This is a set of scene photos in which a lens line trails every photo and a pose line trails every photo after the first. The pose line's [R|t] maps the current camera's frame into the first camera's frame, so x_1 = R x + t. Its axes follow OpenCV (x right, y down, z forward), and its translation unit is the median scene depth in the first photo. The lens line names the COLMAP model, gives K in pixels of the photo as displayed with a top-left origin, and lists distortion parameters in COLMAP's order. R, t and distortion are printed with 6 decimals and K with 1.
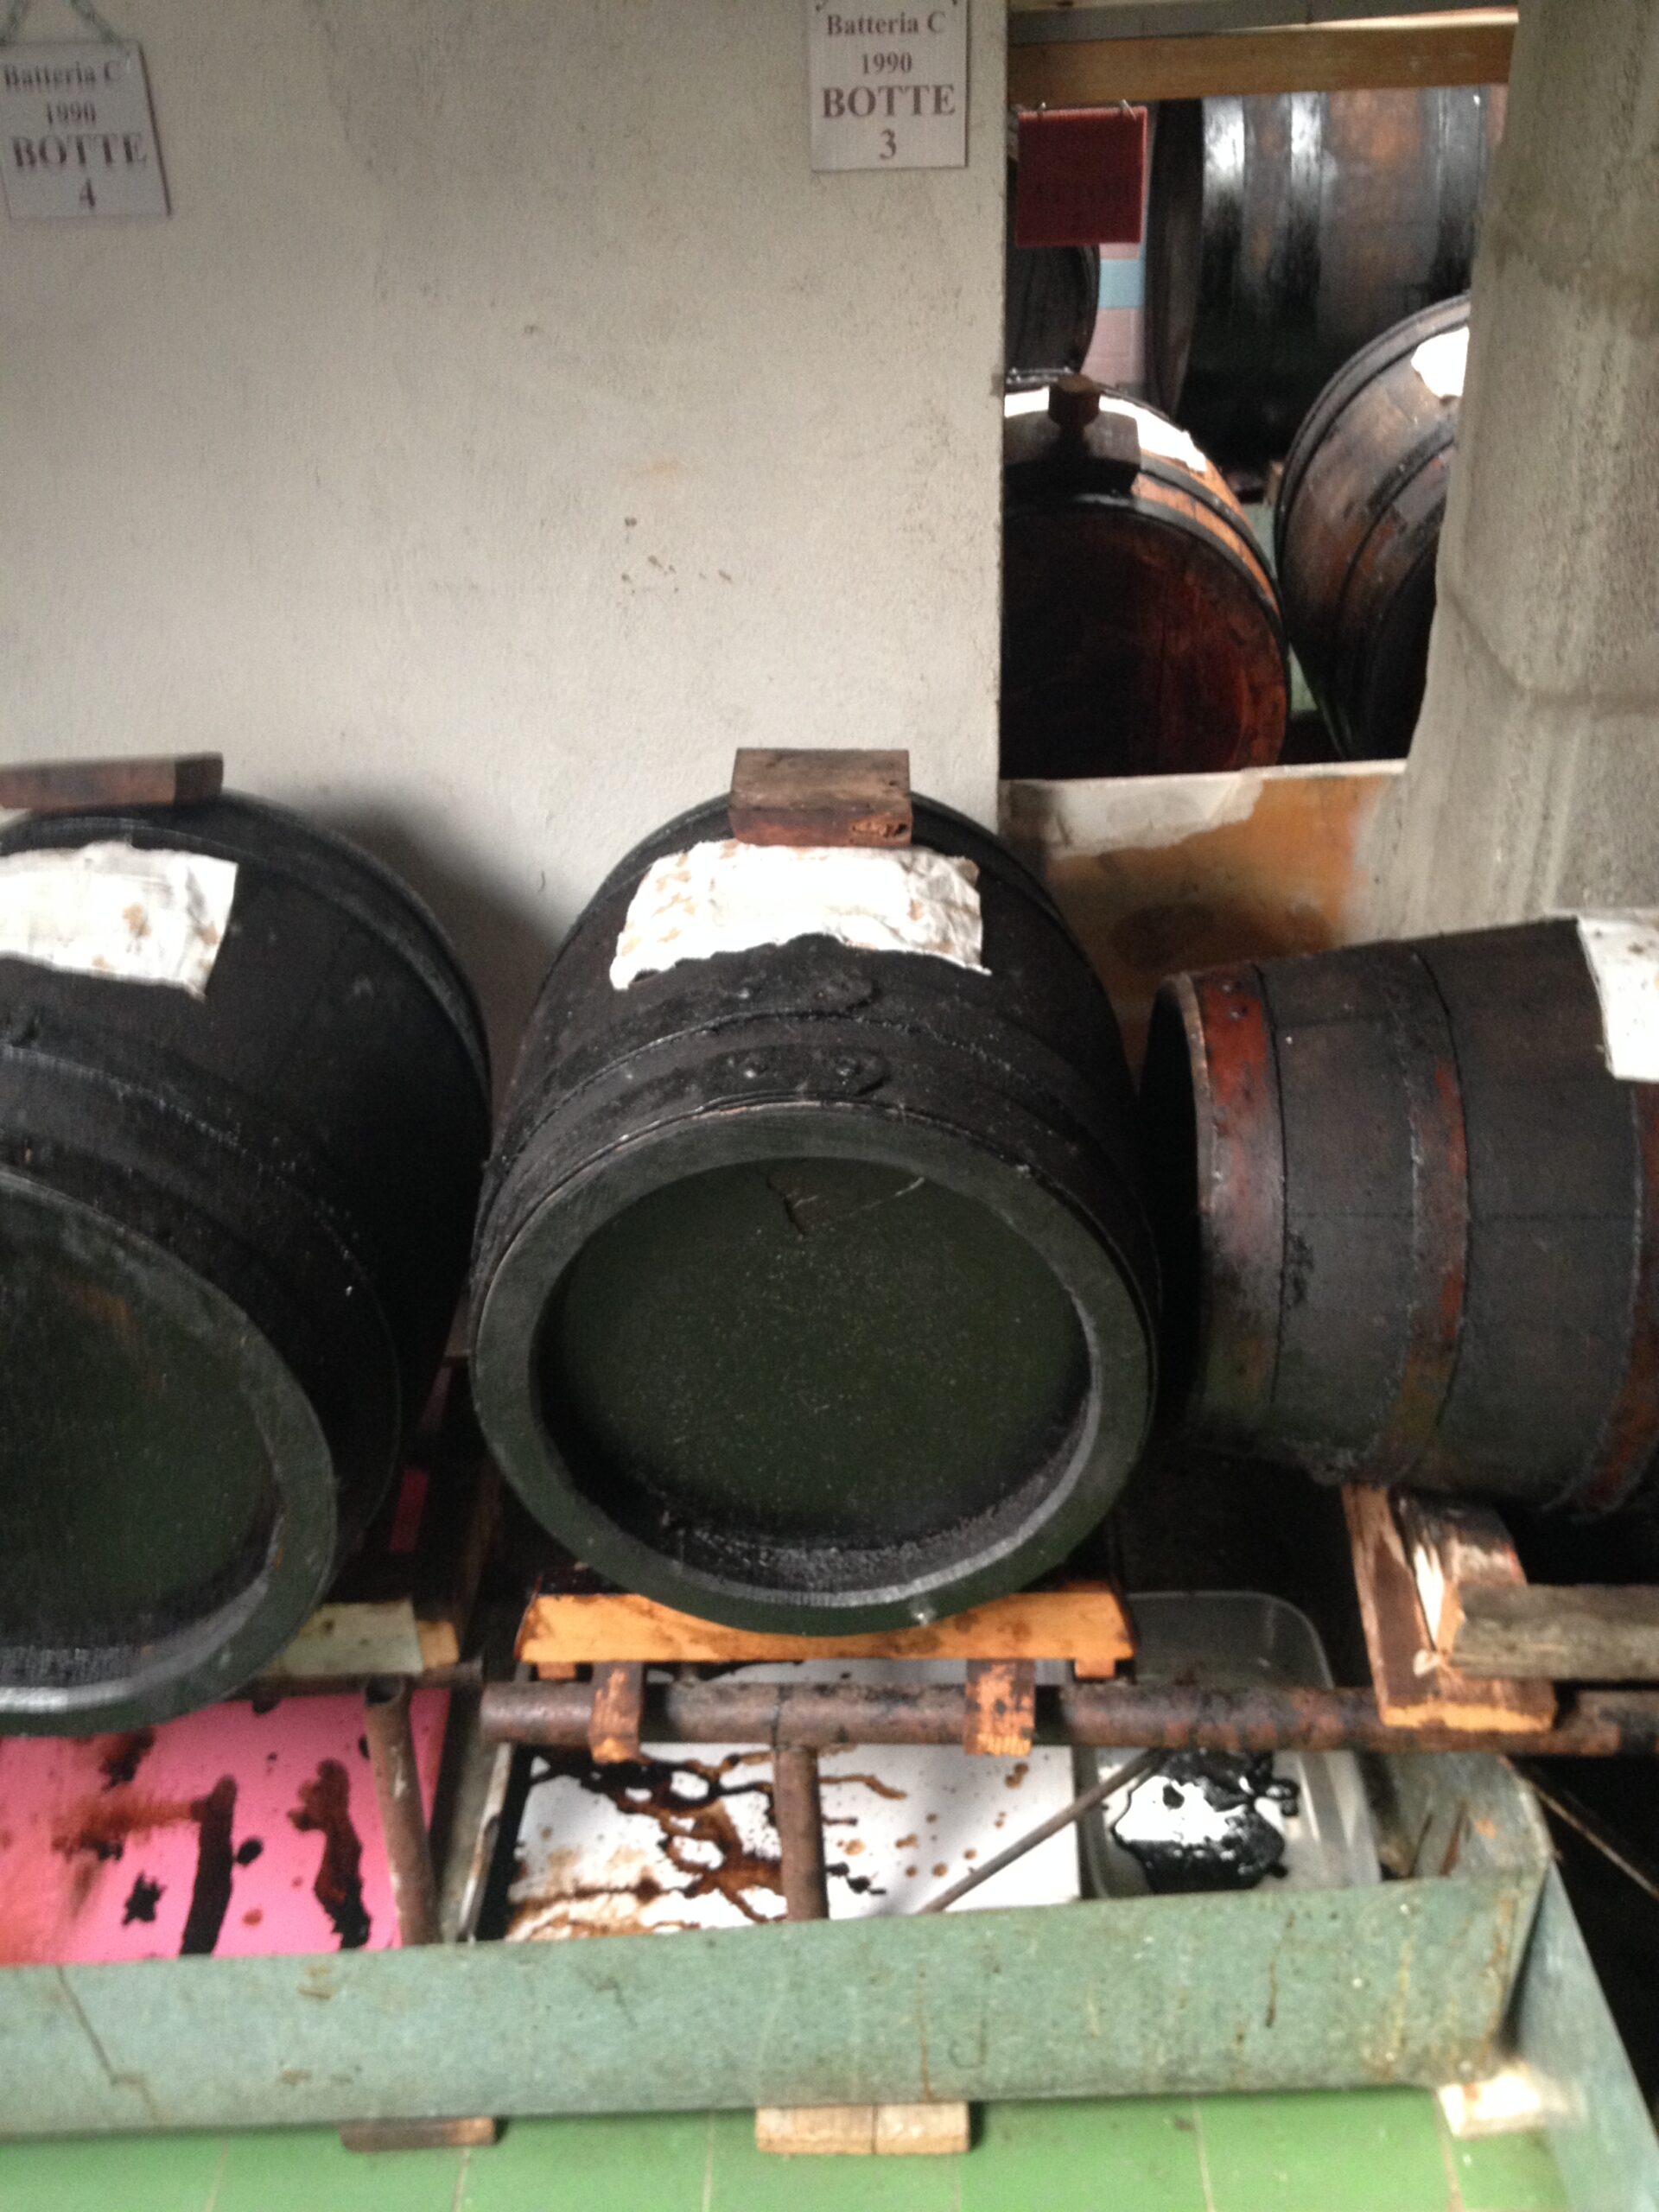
lens RADIAL K [[2196.4, 0, 834.4], [0, 2196.4, 1105.5], [0, 0, 1]] dist [0.022914, 0.000000]
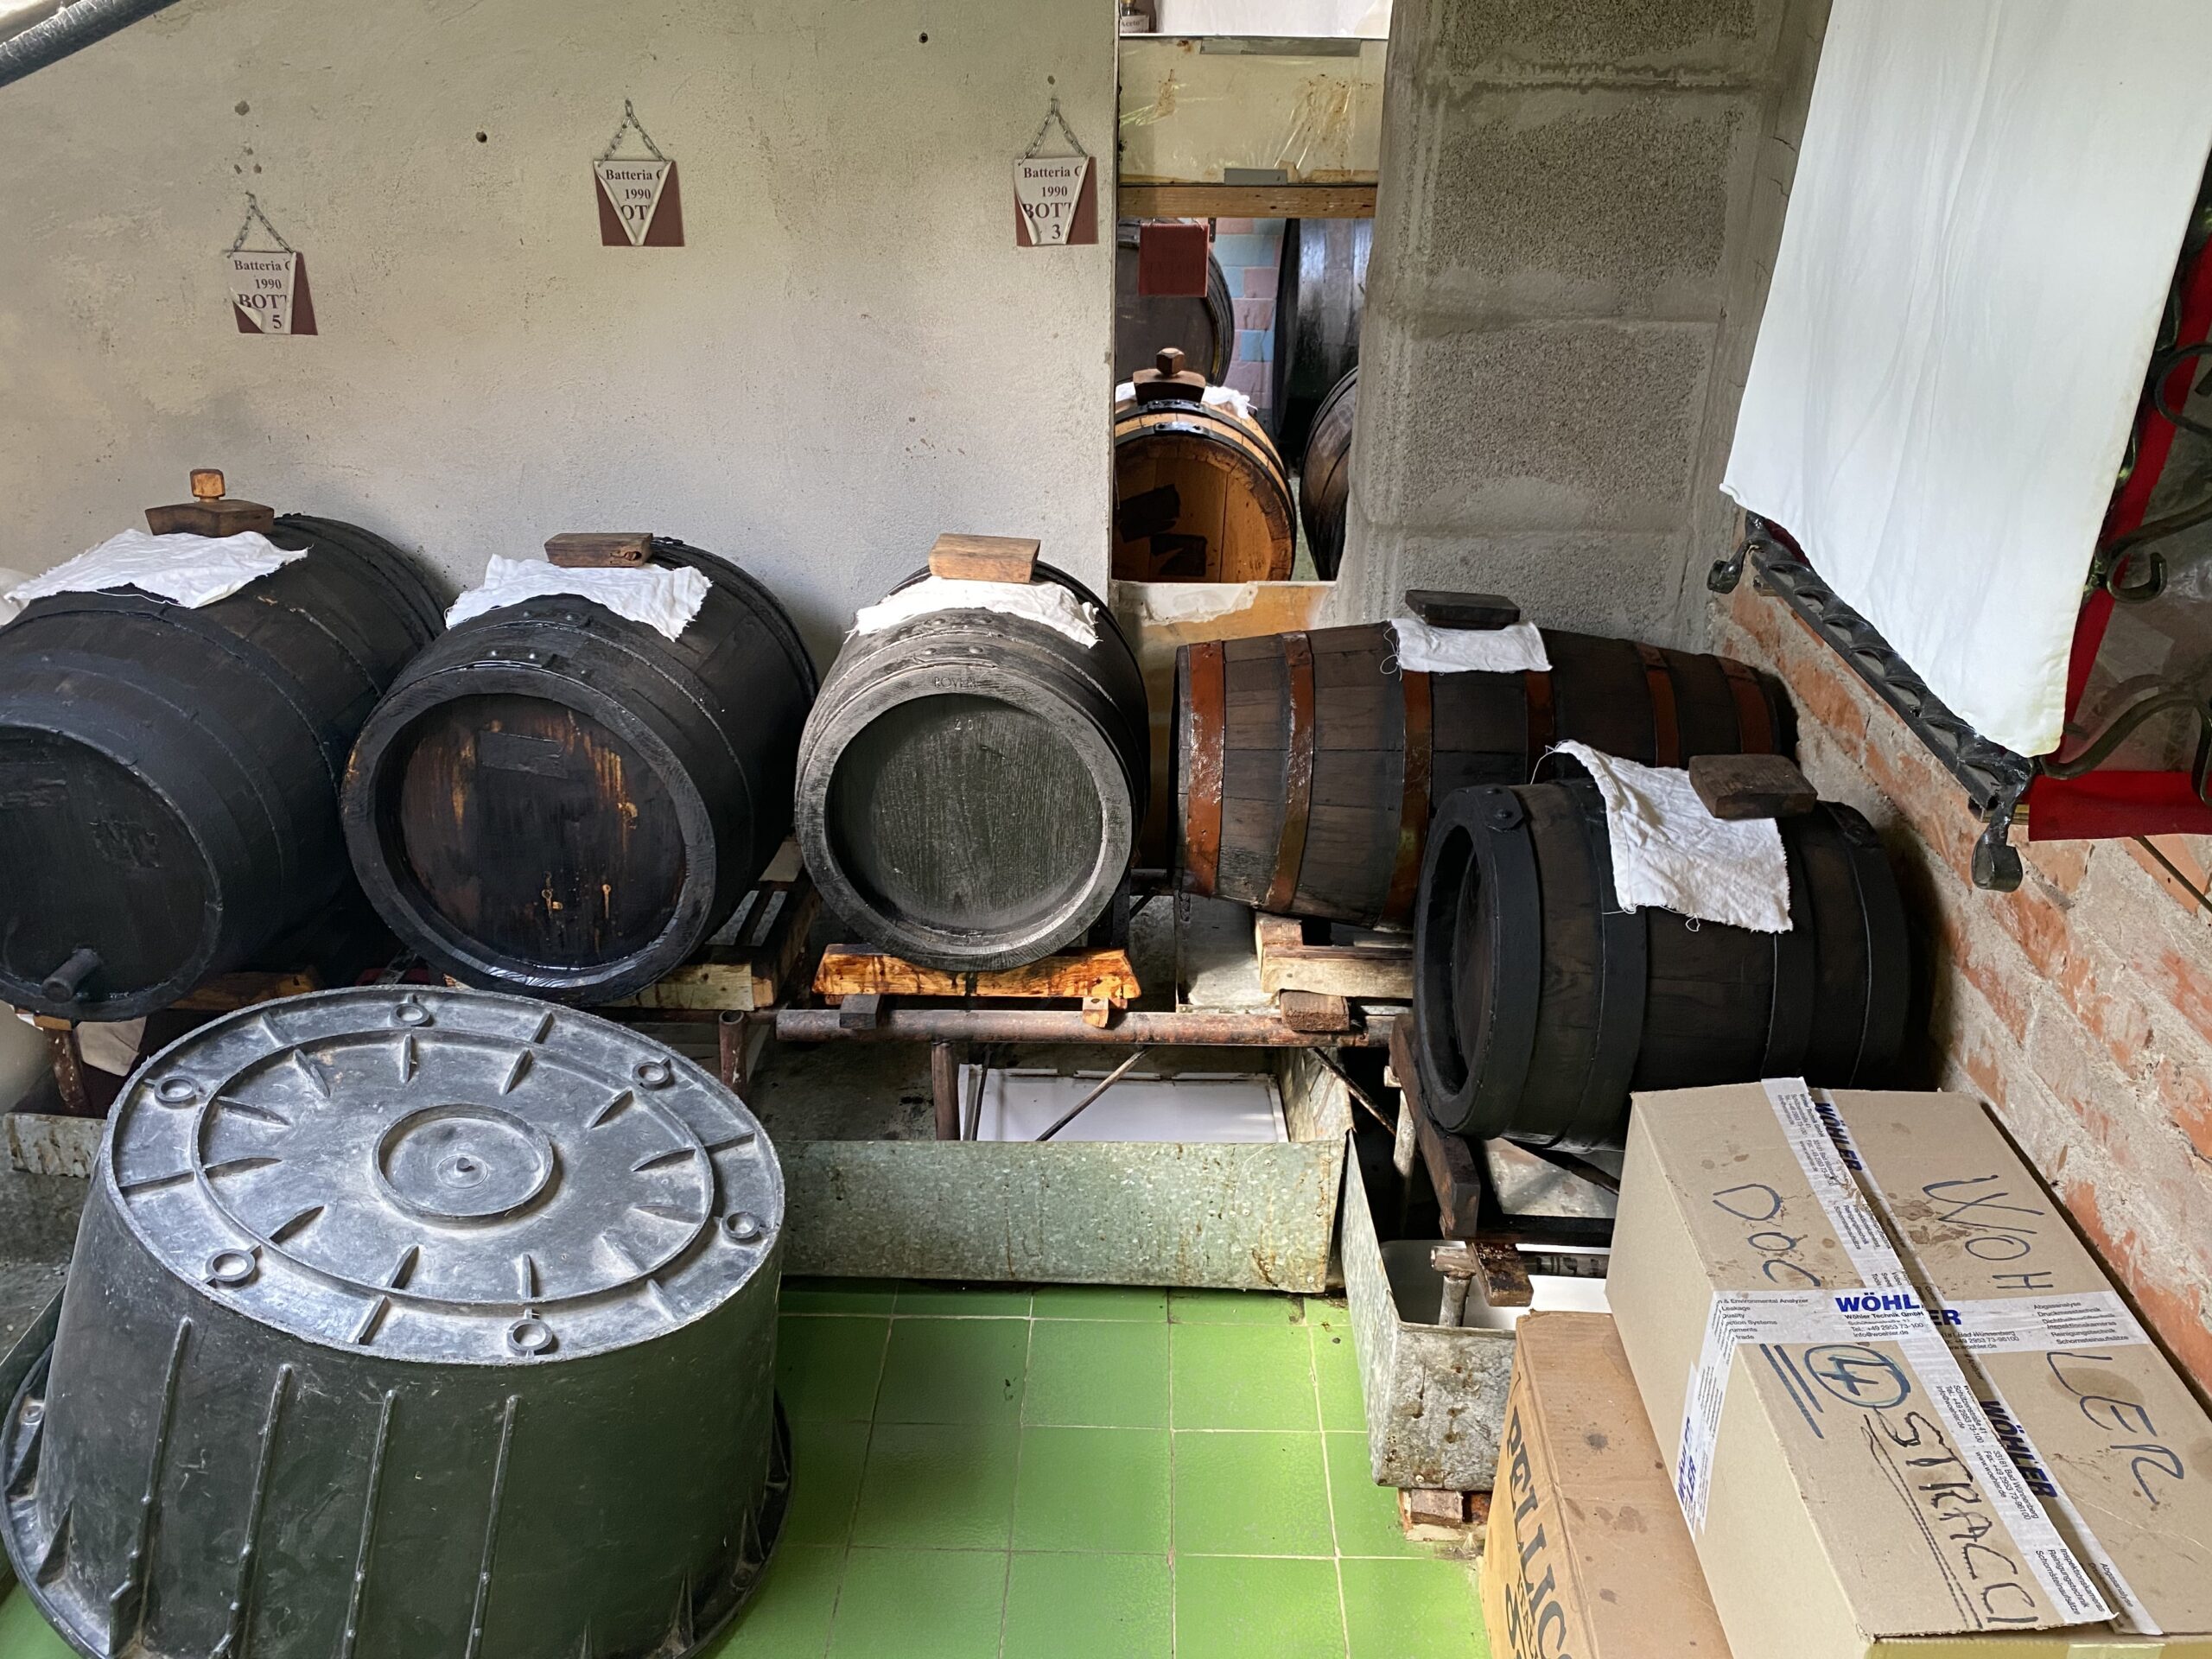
lens RADIAL K [[1707.8, 0, 1098.5], [0, 1707.8, 830.3], [0, 0, 1]] dist [0.015864, -0.005246]
pose [[0.997782, 0.058848, -0.031107, 0.144109], [-0.061763, 0.992761, -0.103014, 0.244120], [0.024820, 0.104706, 0.994193, -0.448295]]
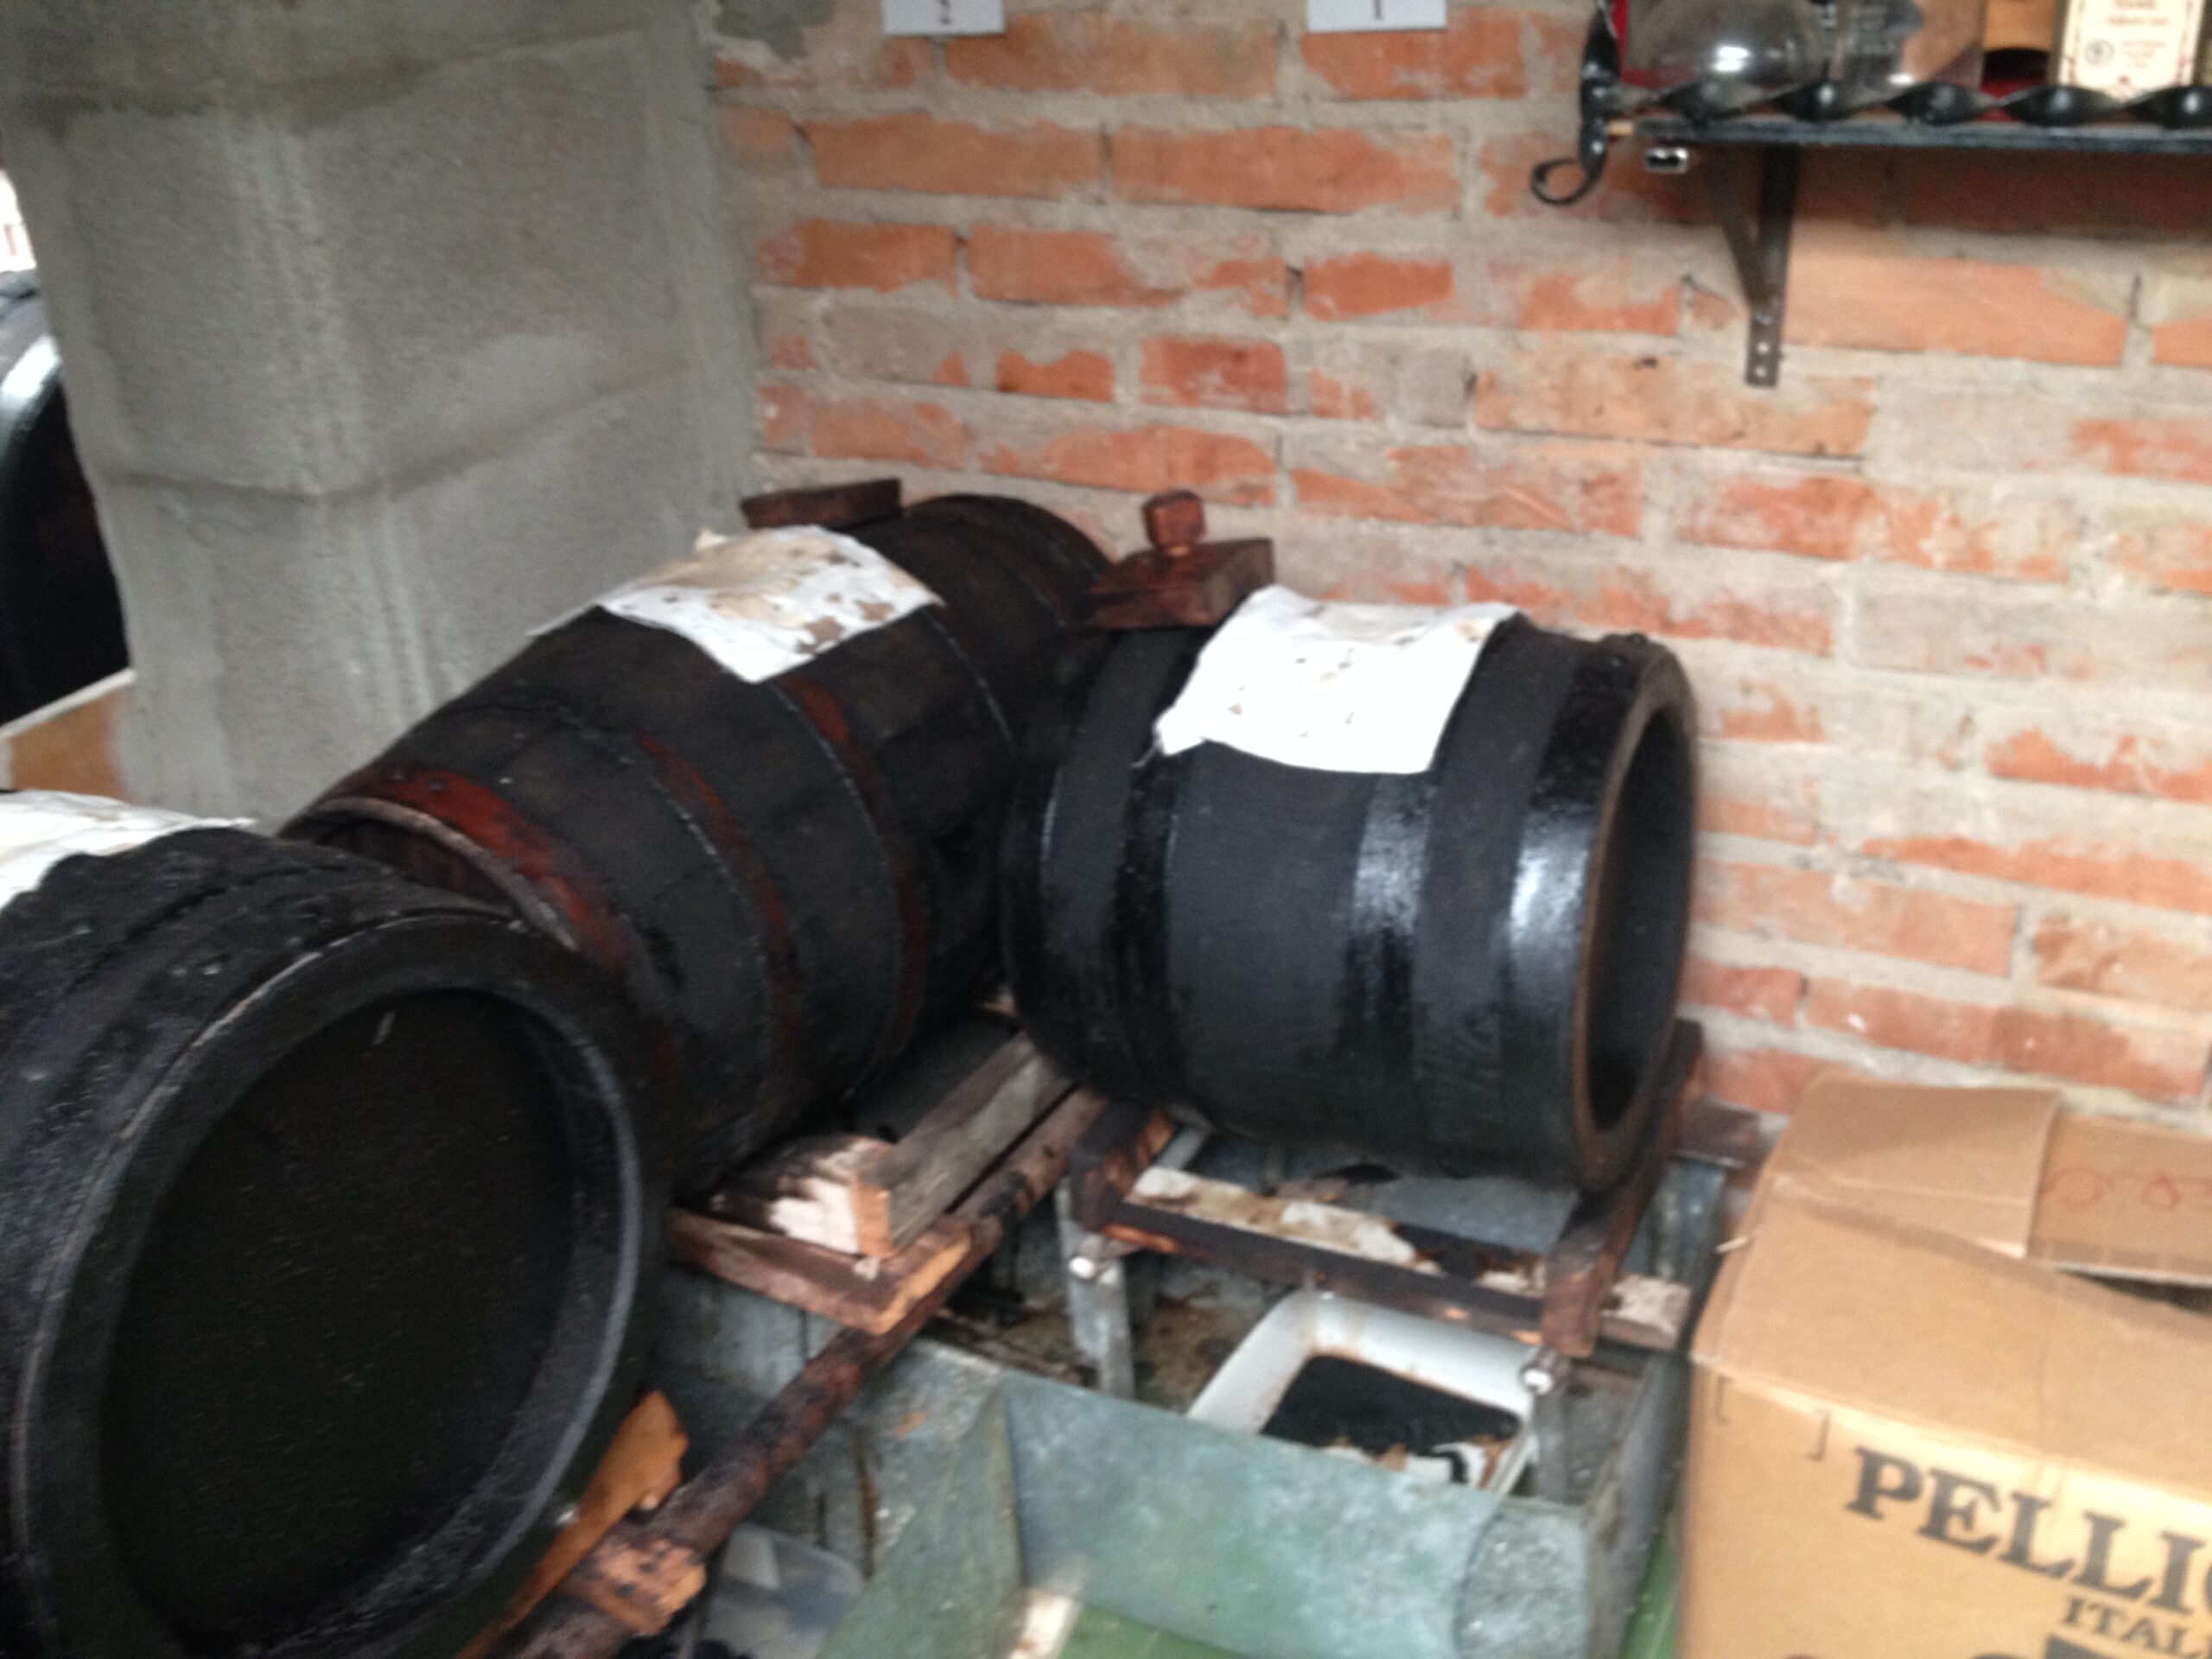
lens RADIAL K [[2196.4, 0, 1103.0], [0, 2196.4, 828.2], [0, 0, 1]] dist [0.022914, 0.000000]
pose [[0.421329, -0.366414, 0.829592, -0.443871], [0.522733, 0.845626, 0.108013, 0.019452], [-0.741102, 0.388146, 0.547824, 0.243019]]
